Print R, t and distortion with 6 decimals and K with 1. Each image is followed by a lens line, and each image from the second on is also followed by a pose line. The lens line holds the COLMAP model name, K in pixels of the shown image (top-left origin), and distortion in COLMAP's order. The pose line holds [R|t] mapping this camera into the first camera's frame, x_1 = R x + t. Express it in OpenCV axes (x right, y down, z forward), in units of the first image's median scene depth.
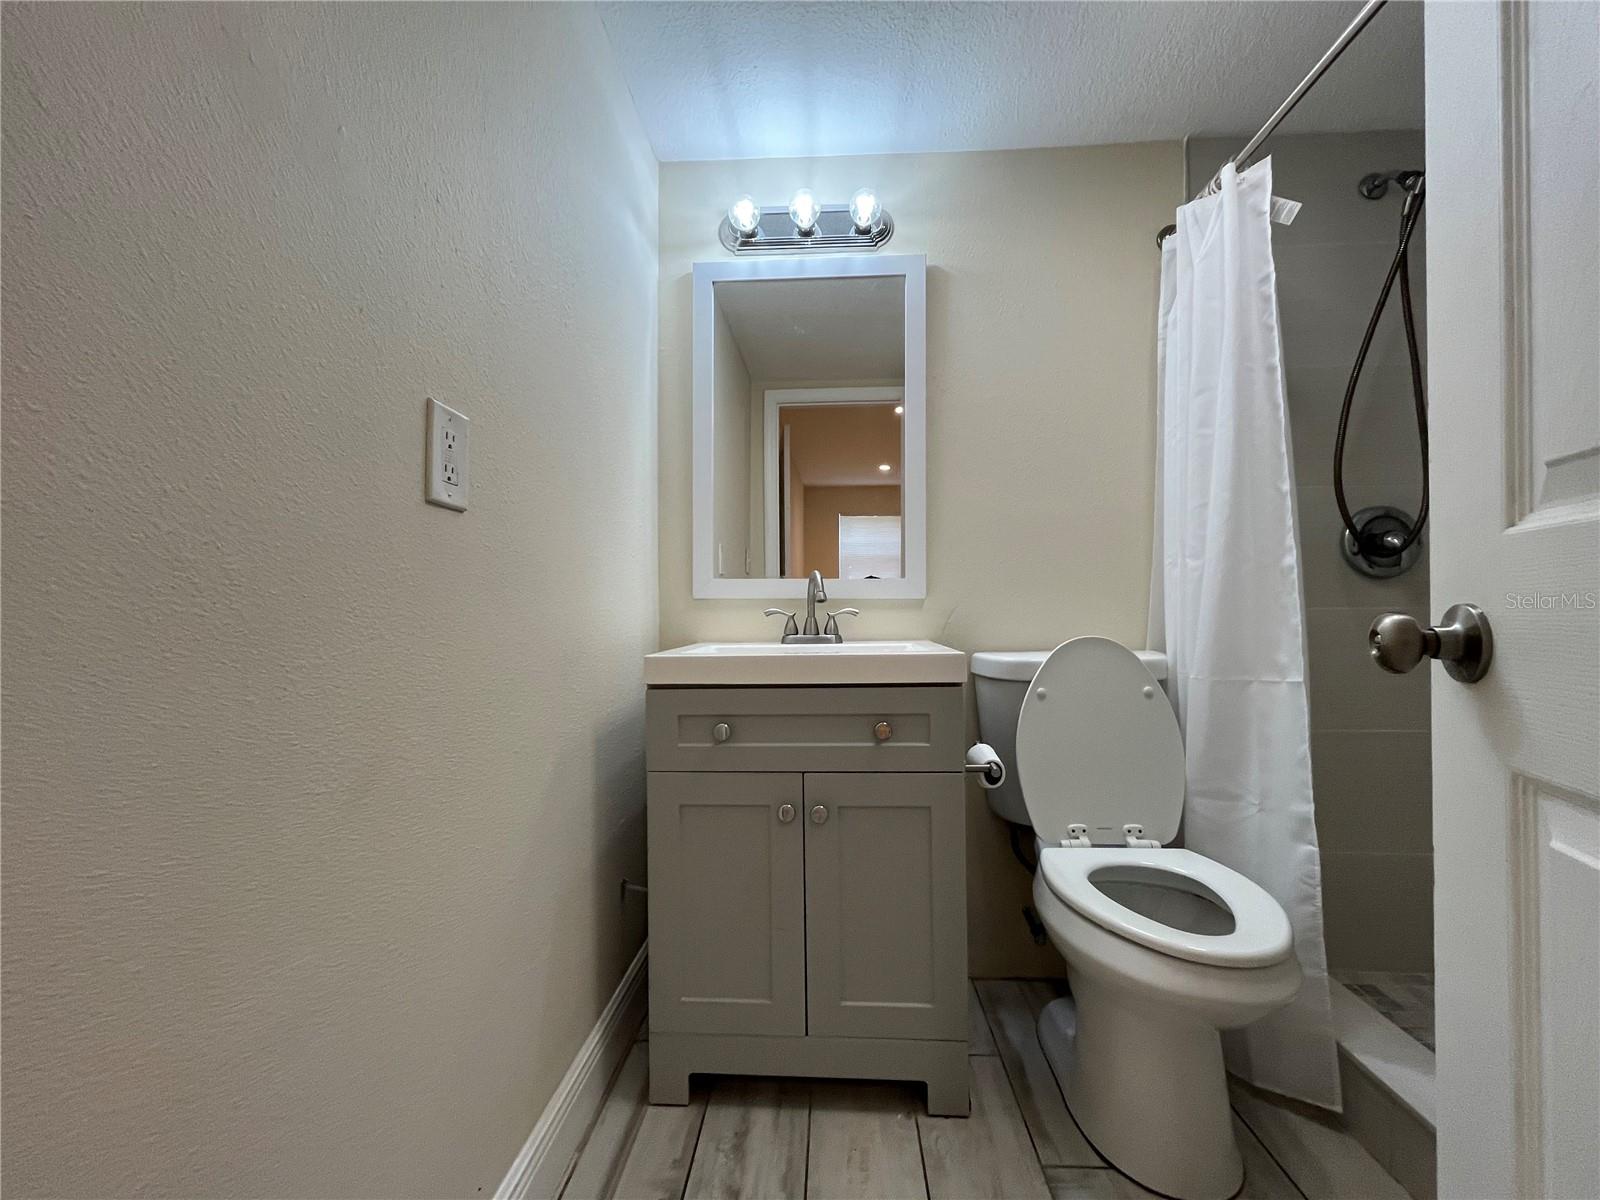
lens RADIAL K [[653.3, 0, 800.2], [0, 653.3, 602.3], [0, 0, 1]] dist [-0.001727, -0.000433]
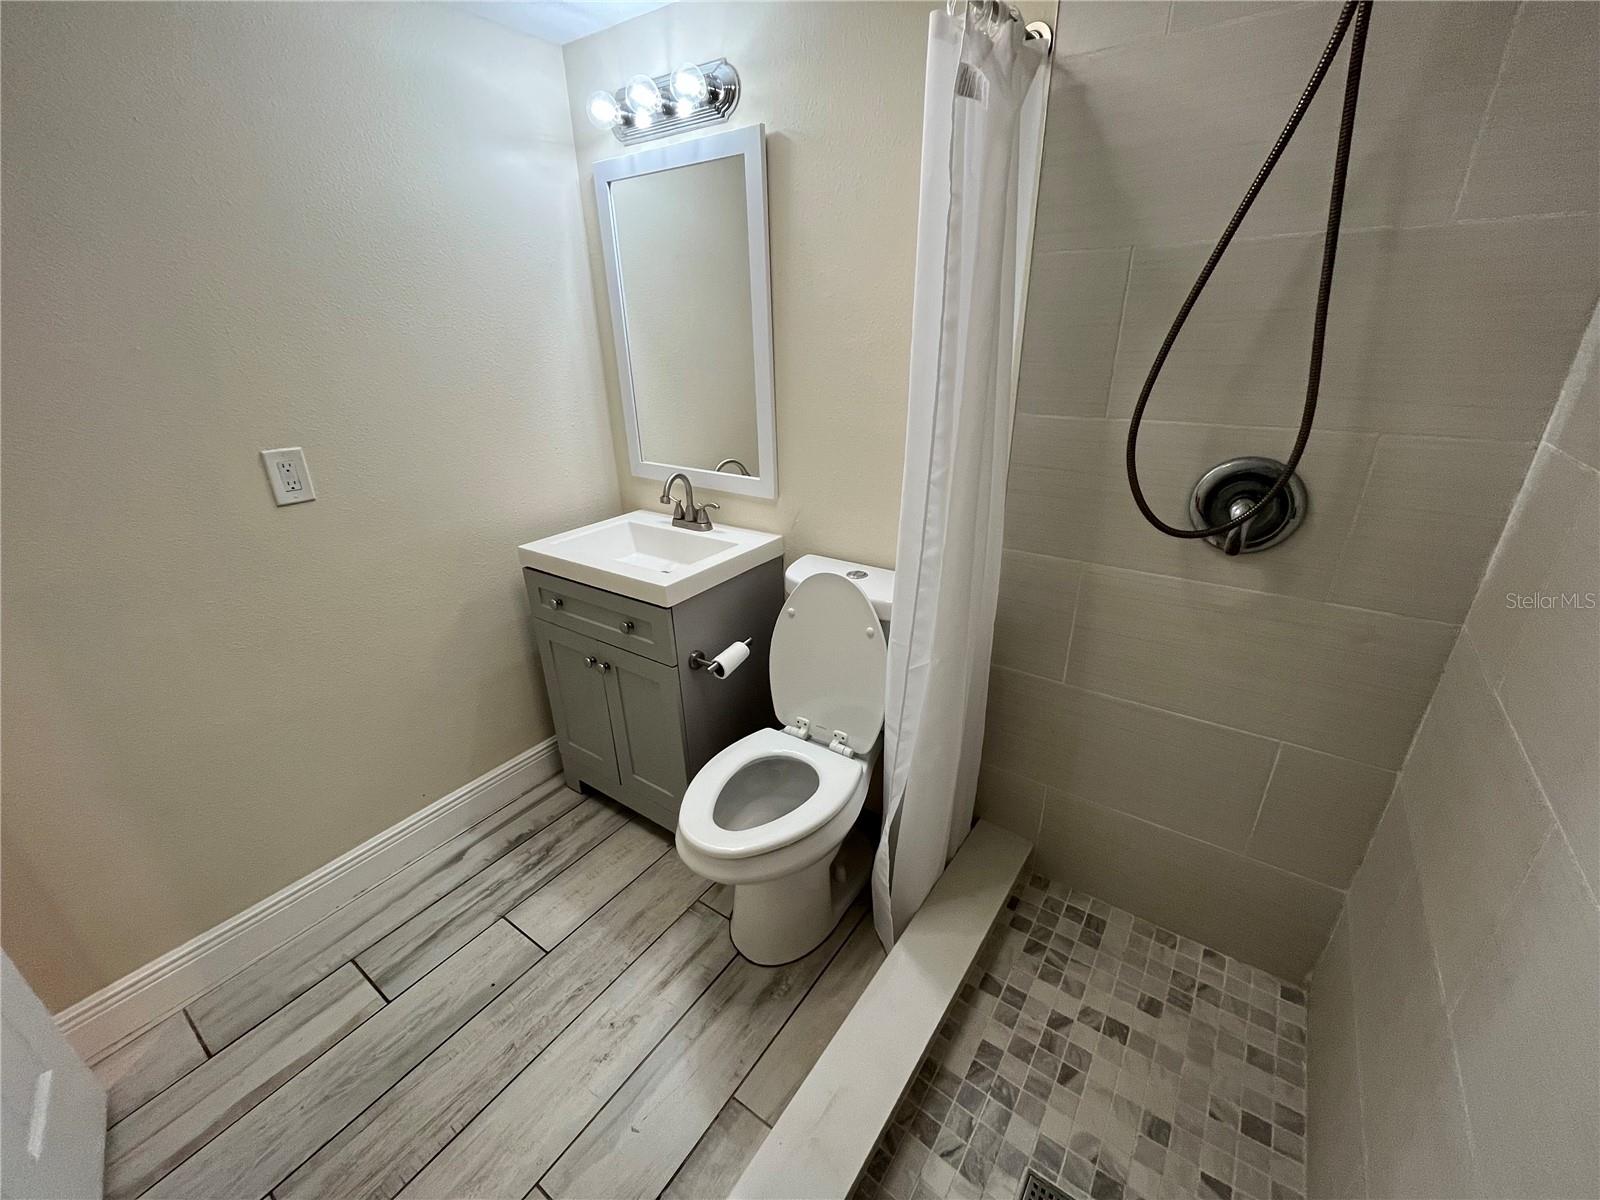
lens RADIAL K [[653.3, 0, 806.0], [0, 653.3, 605.6], [0, 0, 1]] dist [-0.001727, -0.000433]
pose [[0.847197, 0.196546, -0.493586, 0.958621], [0.024898, 0.913343, 0.406429, -0.341959], [0.530695, -0.356615, 0.768888, 0.126569]]
